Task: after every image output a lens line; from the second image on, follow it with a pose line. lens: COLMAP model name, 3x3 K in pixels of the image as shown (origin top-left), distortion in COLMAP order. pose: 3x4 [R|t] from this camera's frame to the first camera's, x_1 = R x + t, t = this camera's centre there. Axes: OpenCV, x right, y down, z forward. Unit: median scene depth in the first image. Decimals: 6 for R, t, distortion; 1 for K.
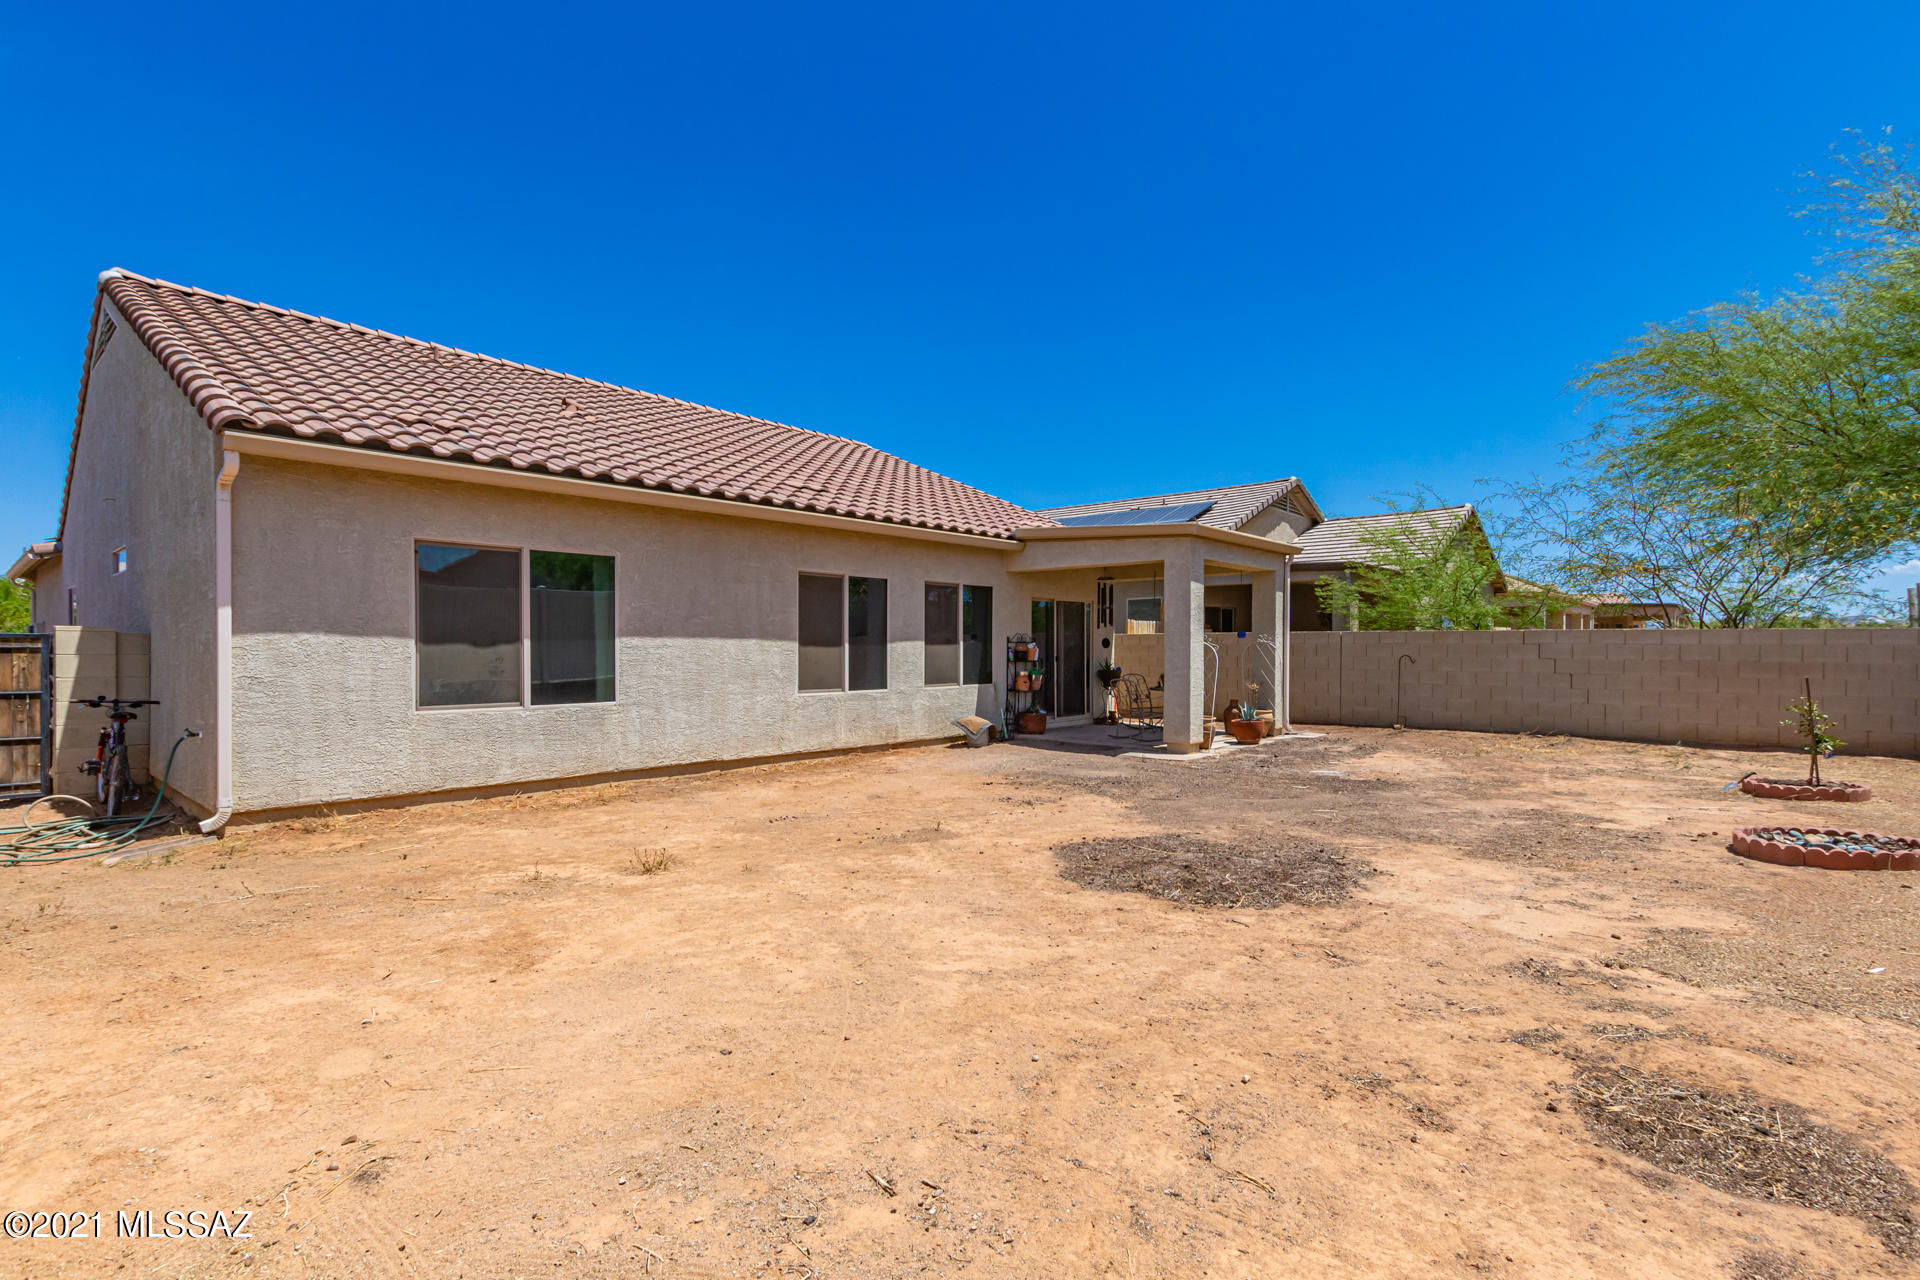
lens RADIAL K [[914.2, 0, 954.3], [0, 914.2, 638.7], [0, 0, 1]] dist [-0.001187, 0.000644]
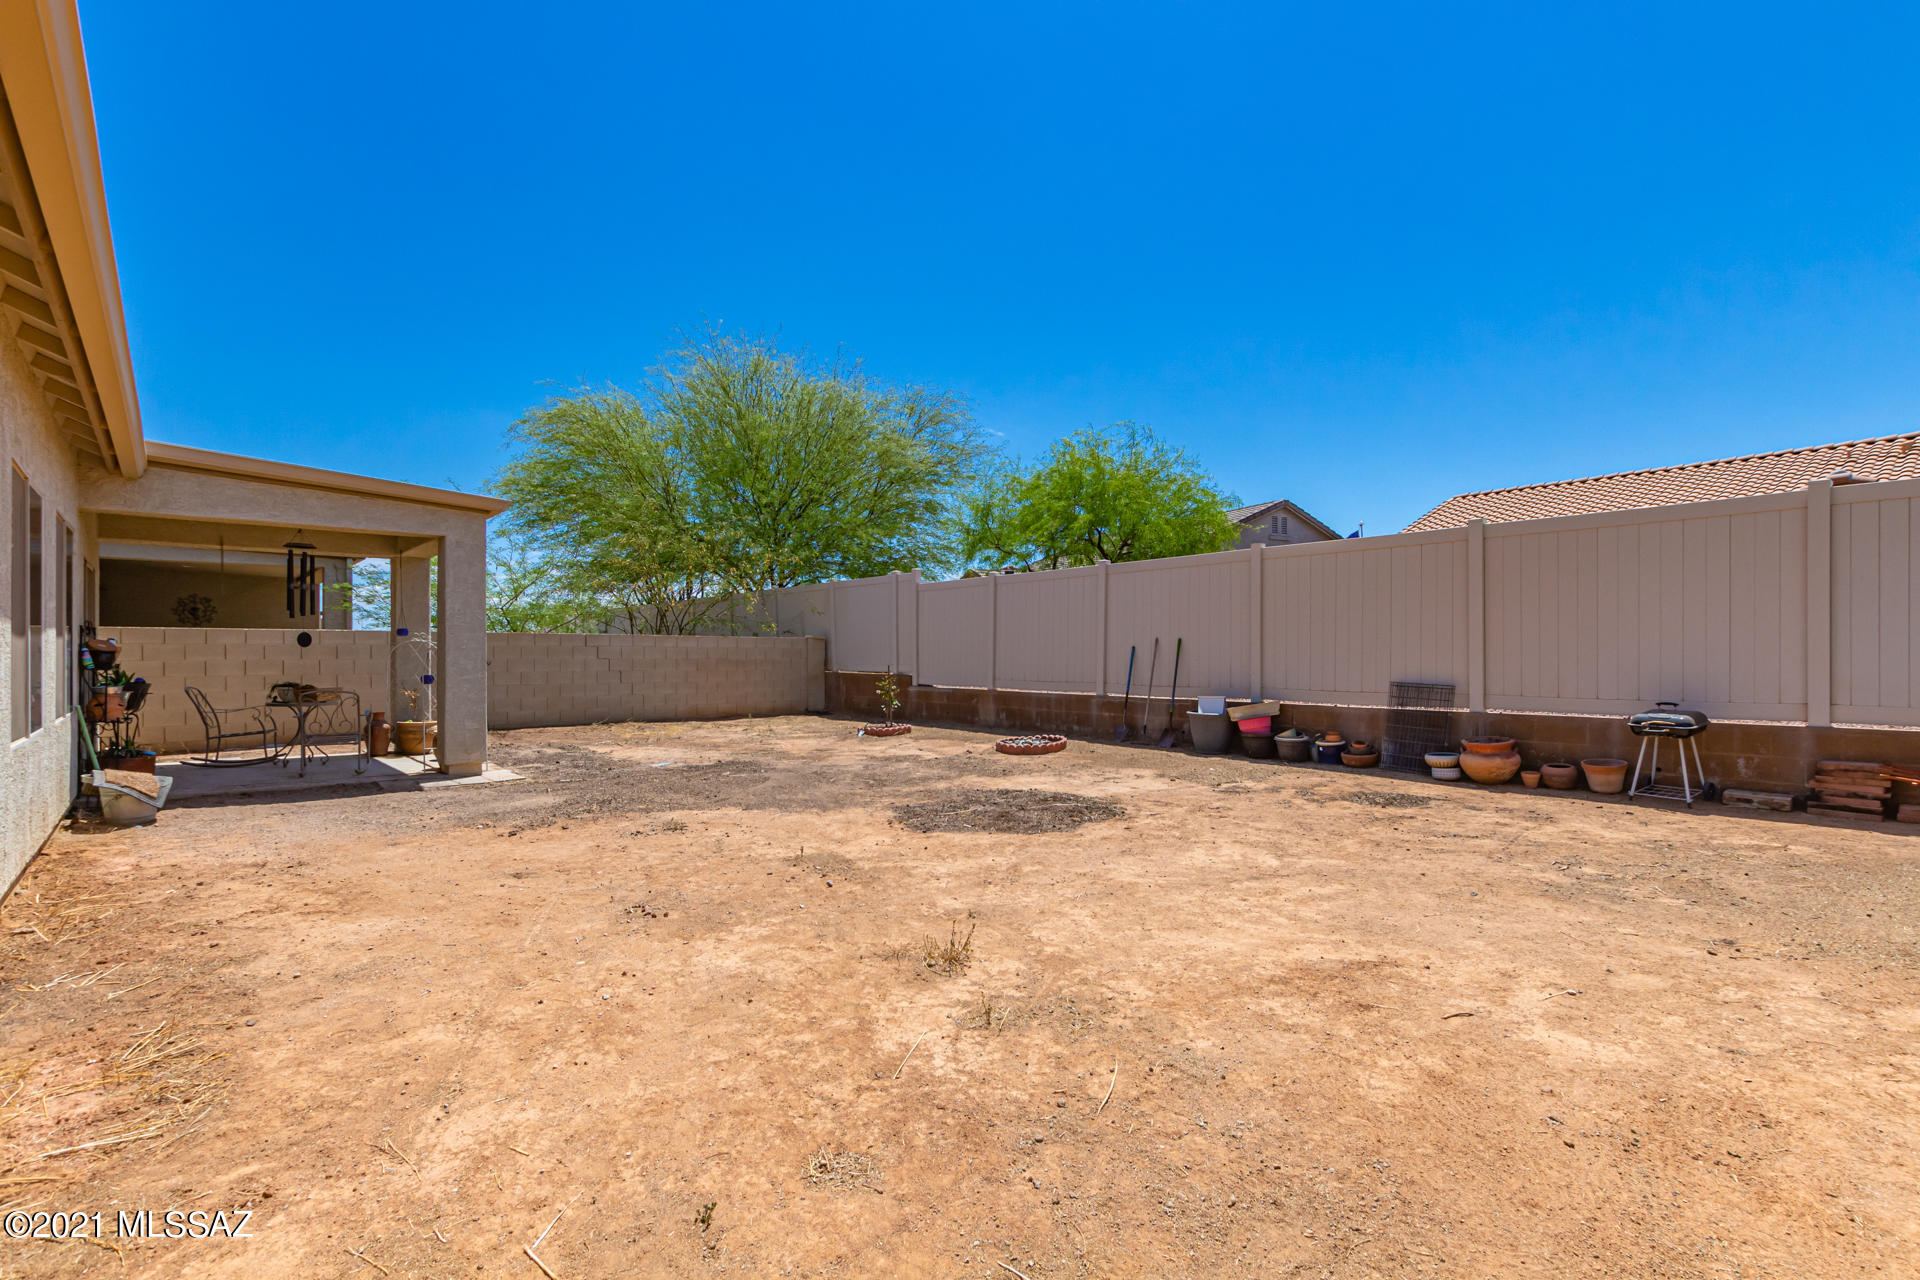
lens RADIAL K [[914.2, 0, 958.0], [0, 914.2, 648.1], [0, 0, 1]] dist [-0.001187, 0.000644]
pose [[0.085101, 0.005823, 0.996355, -0.738478], [-0.005792, 0.999969, -0.005349, 0.018590], [-0.996355, -0.005315, 0.085132, 0.685468]]
